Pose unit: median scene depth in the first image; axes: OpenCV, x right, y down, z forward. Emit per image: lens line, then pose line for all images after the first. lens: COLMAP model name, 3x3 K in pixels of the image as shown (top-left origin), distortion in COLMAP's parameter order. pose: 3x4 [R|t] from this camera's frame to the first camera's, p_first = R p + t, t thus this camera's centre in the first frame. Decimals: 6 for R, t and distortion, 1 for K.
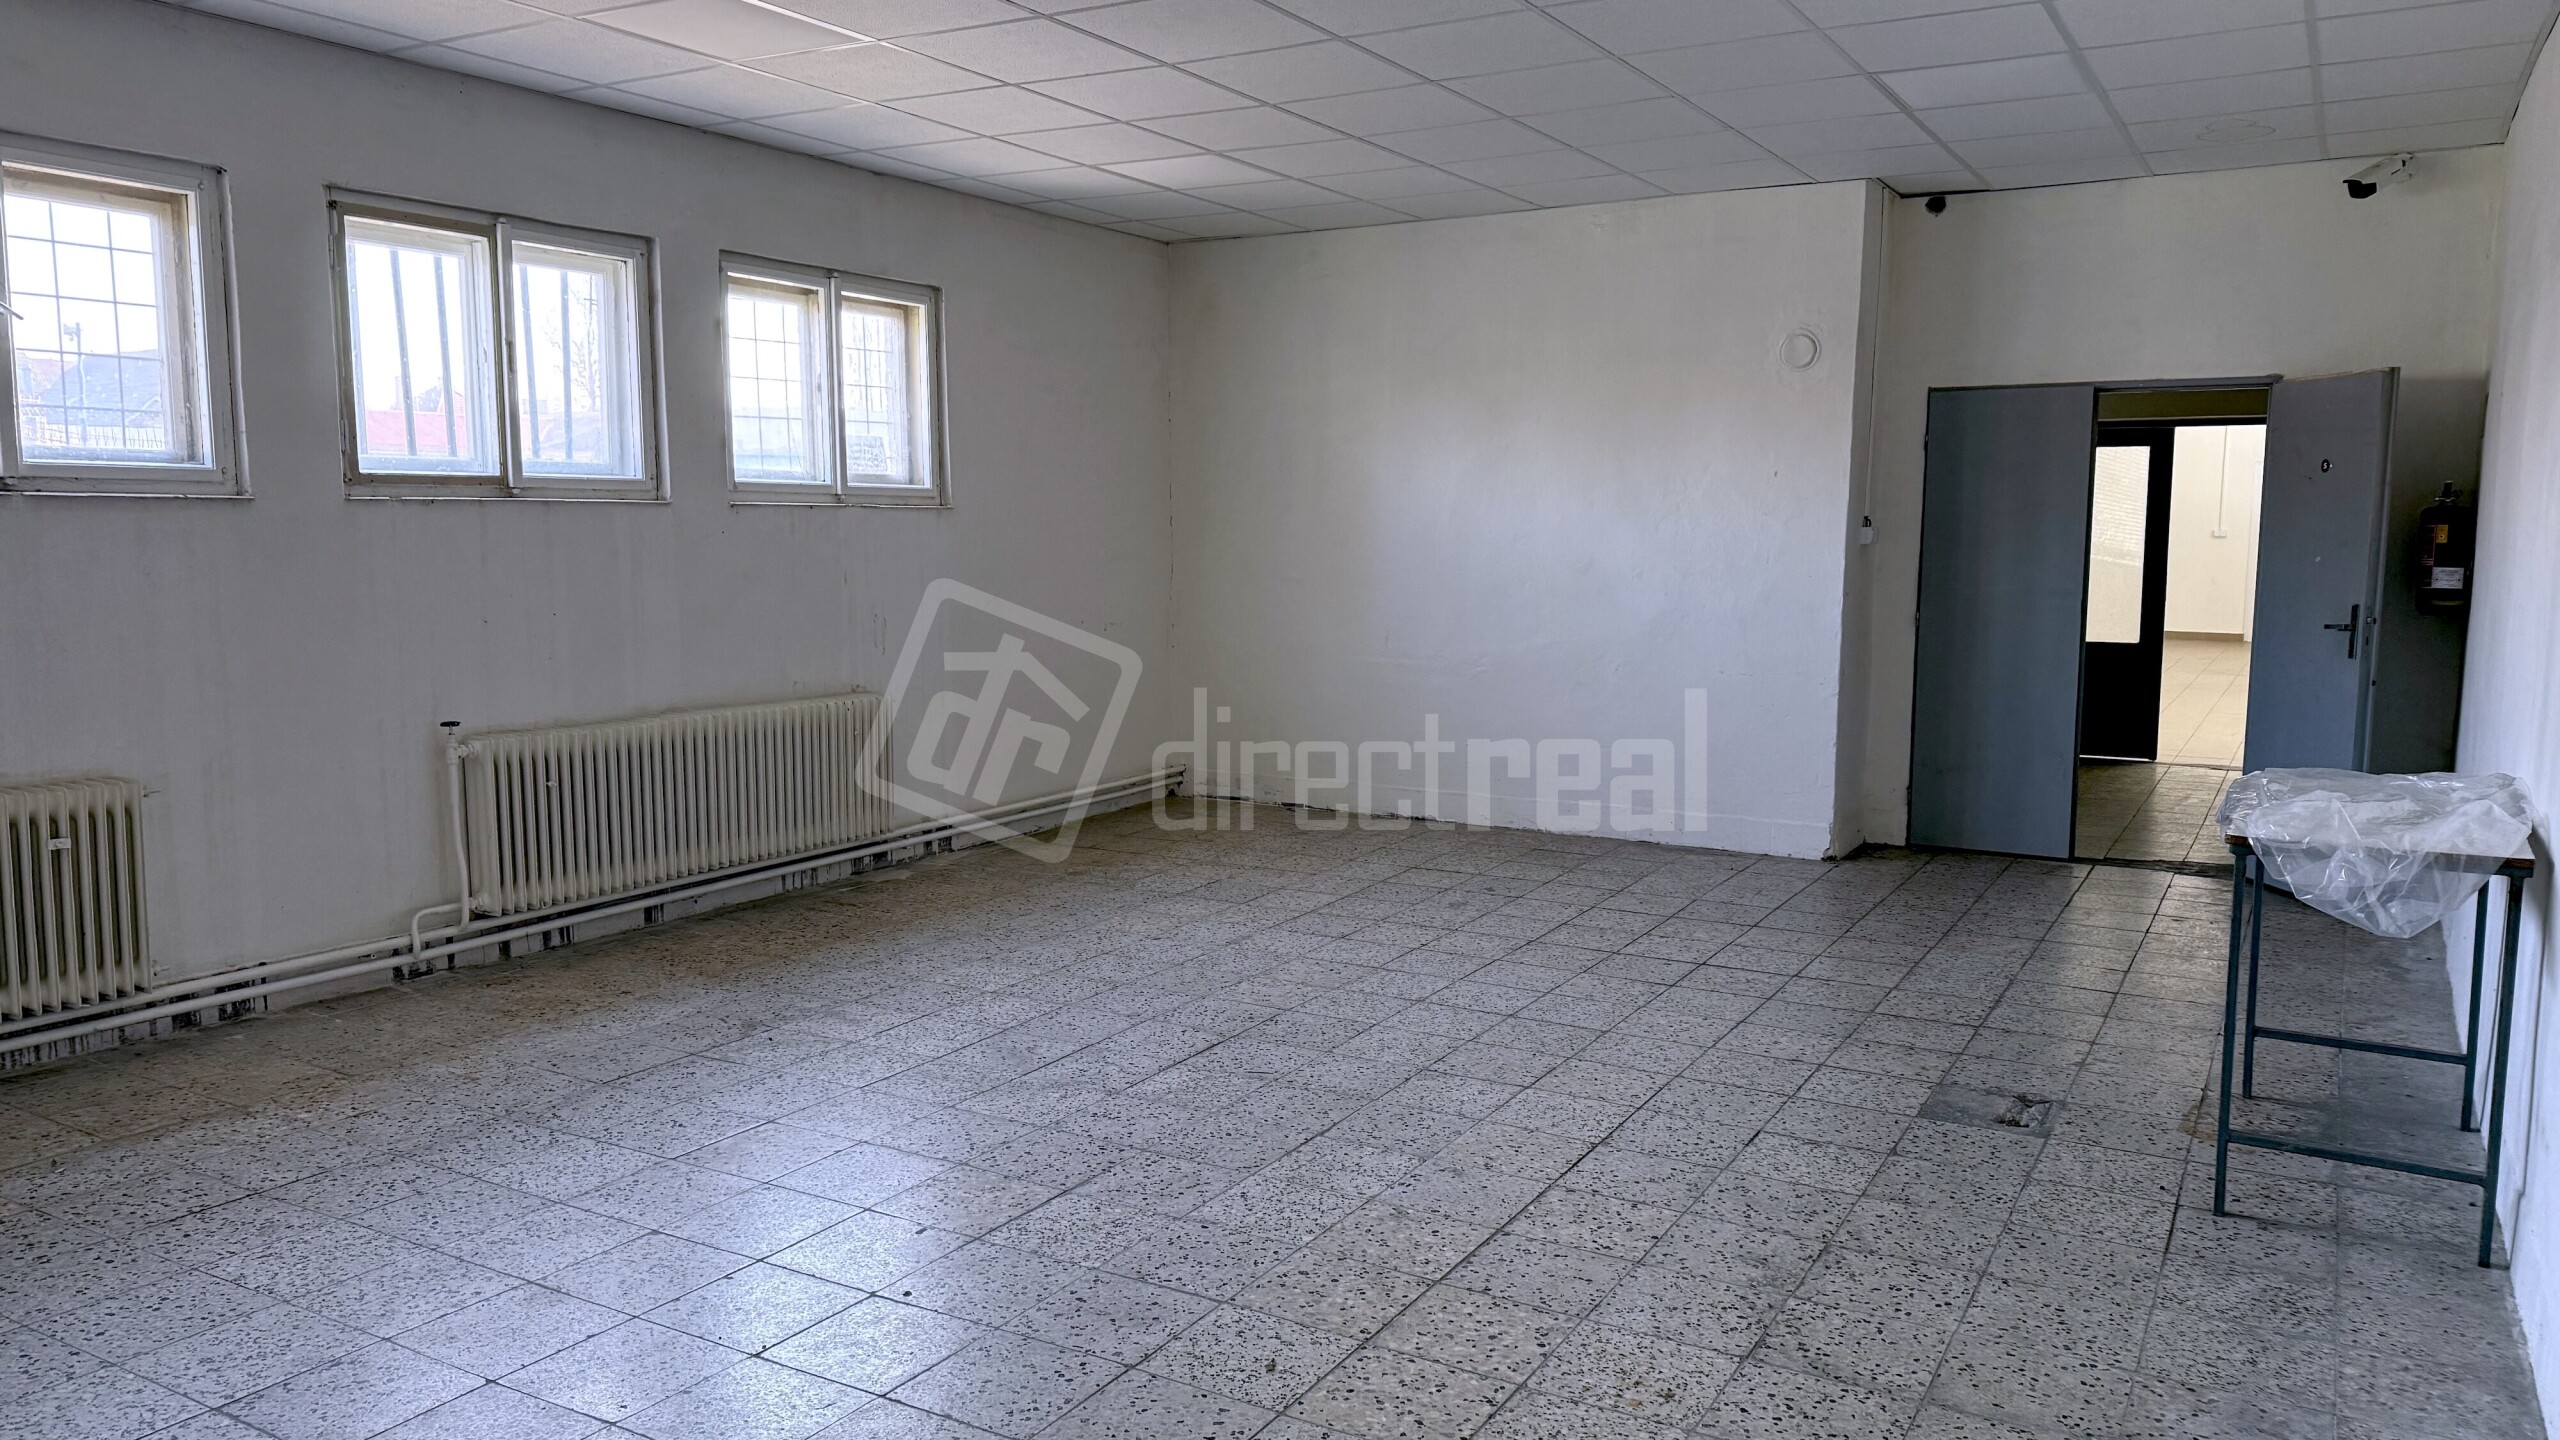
lens RADIAL K [[1825.2, 0, 1276.6], [0, 1825.2, 715.4], [0, 0, 1]] dist [-0.011313, -0.024661]
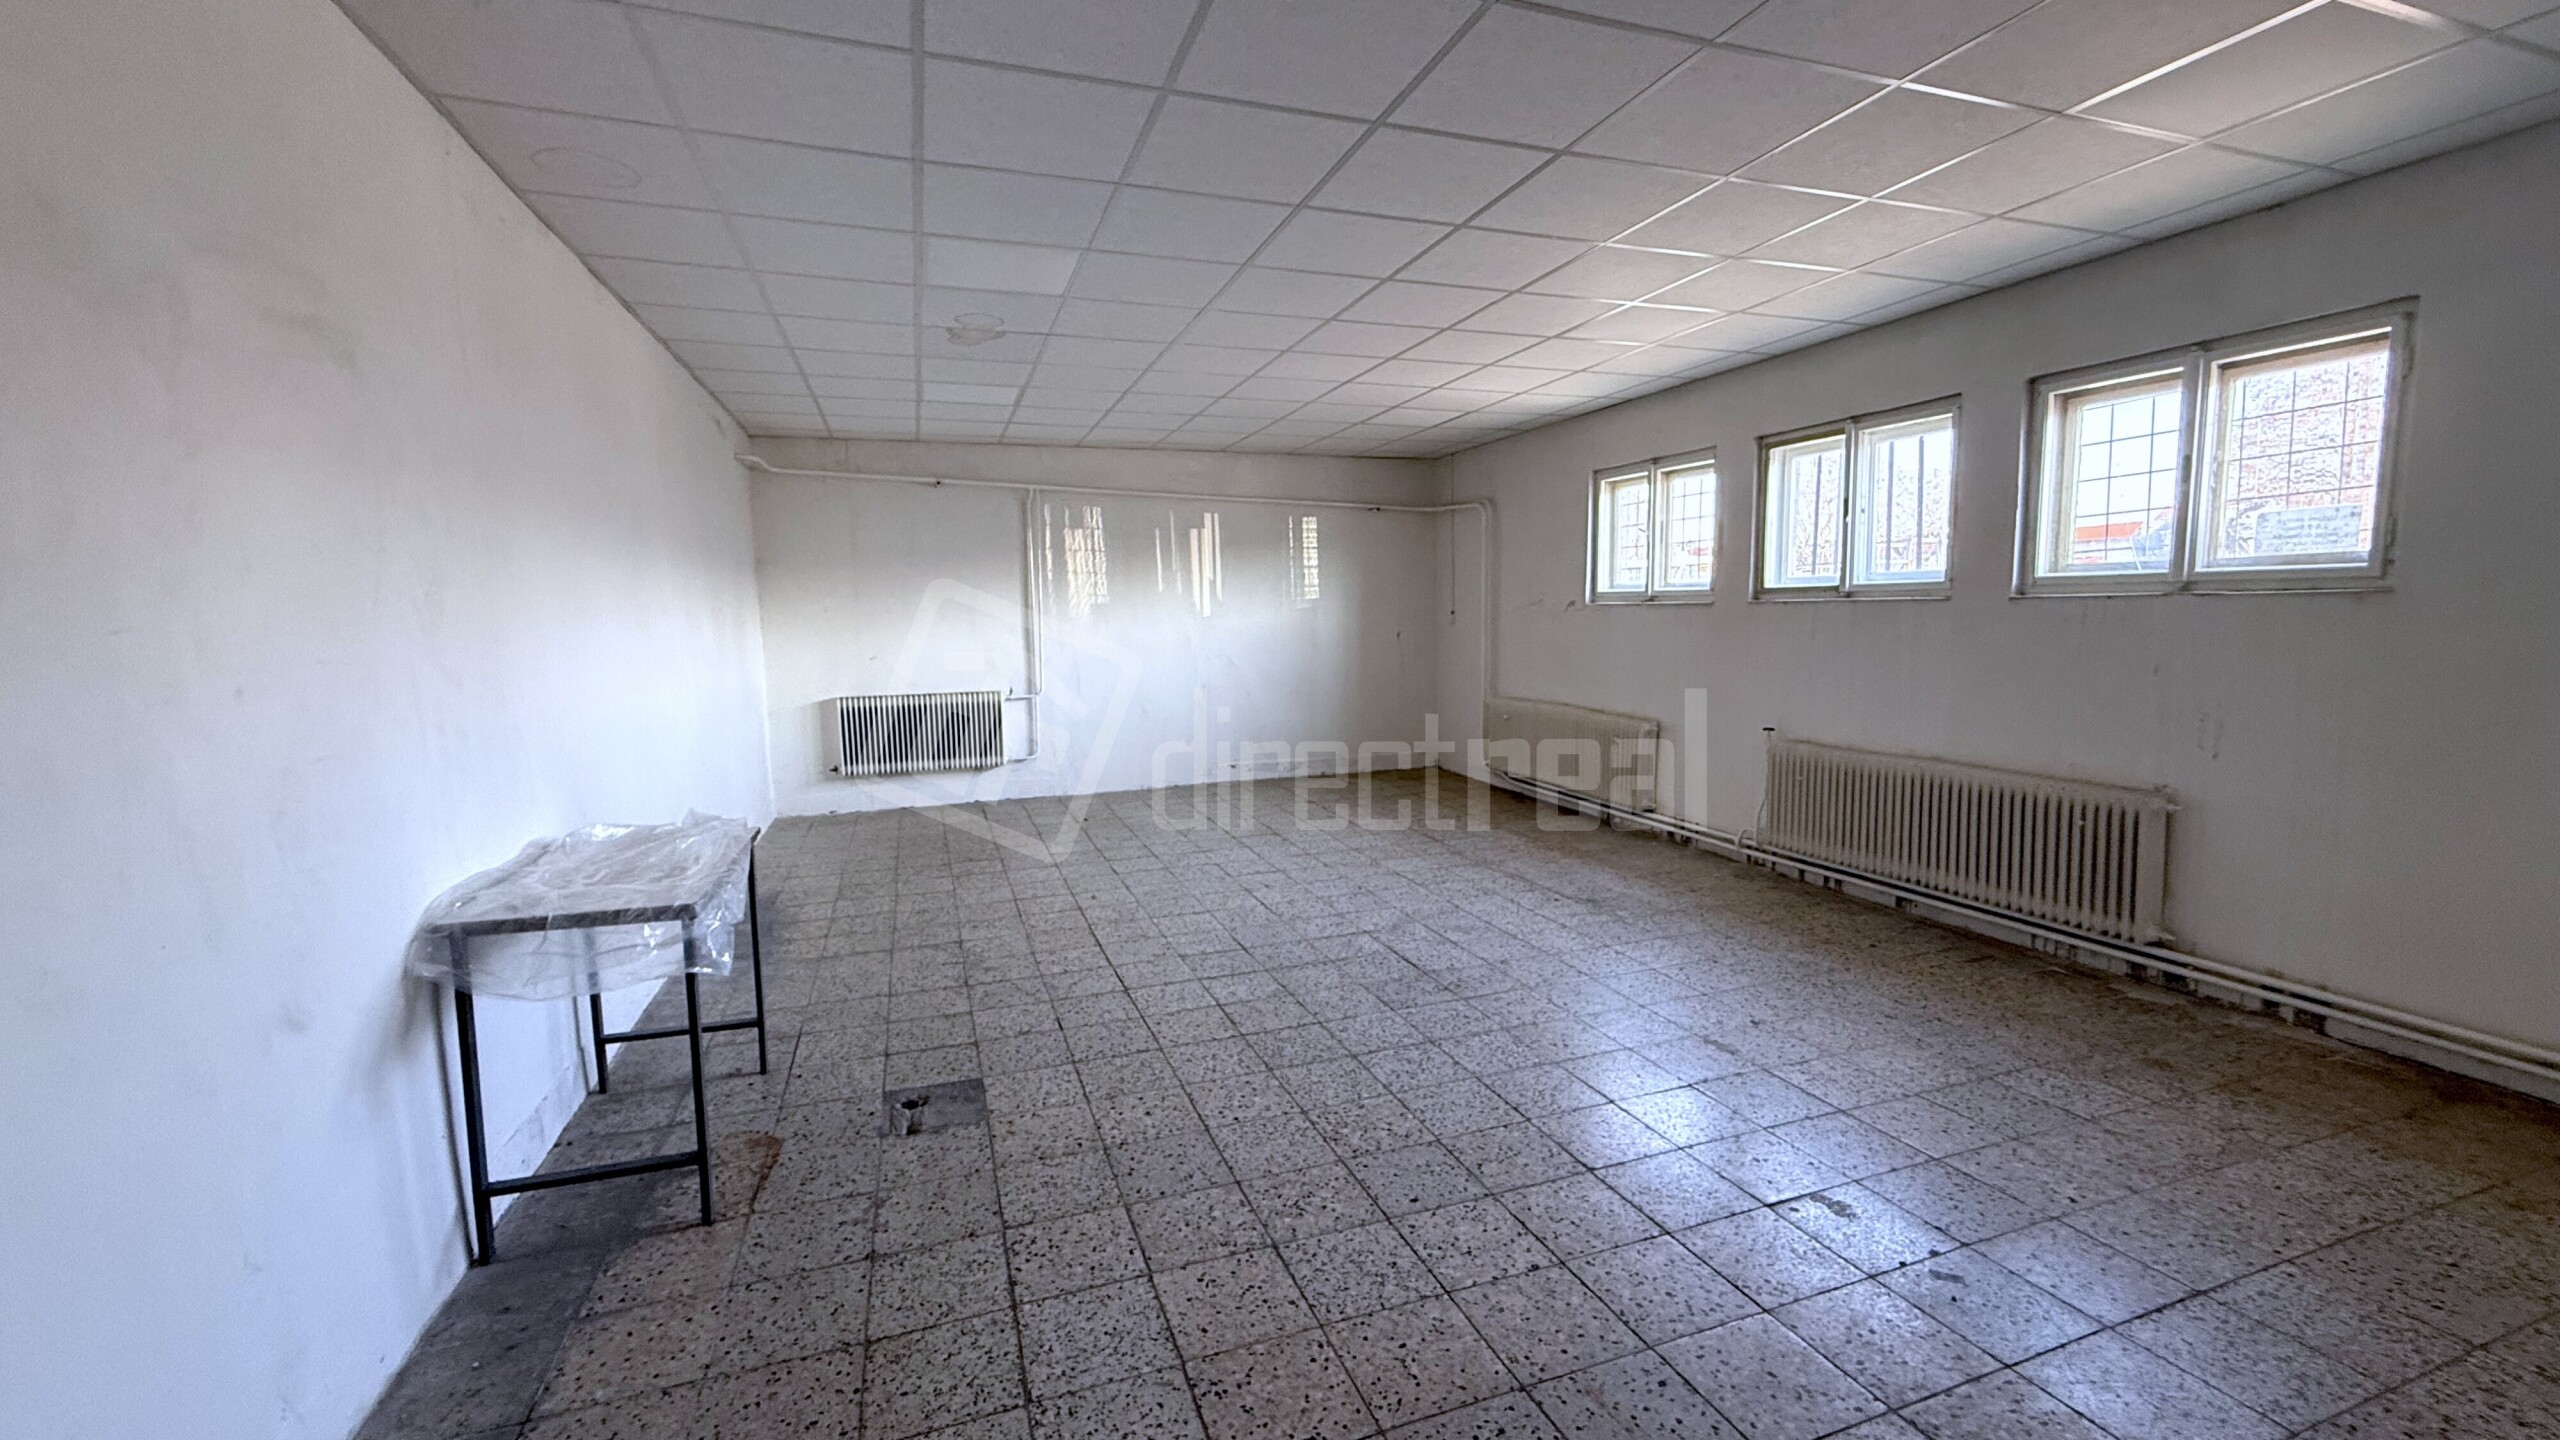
lens RADIAL K [[1021.2, 0, 1281.3], [0, 1021.2, 716.2], [0, 0, 1]] dist [0.002723, 0.000129]
pose [[-0.644415, 0.093488, -0.758939, 0.694625], [-0.063768, 0.982471, 0.175168, -0.175478], [0.762012, 0.161277, -0.627158, 1.466549]]
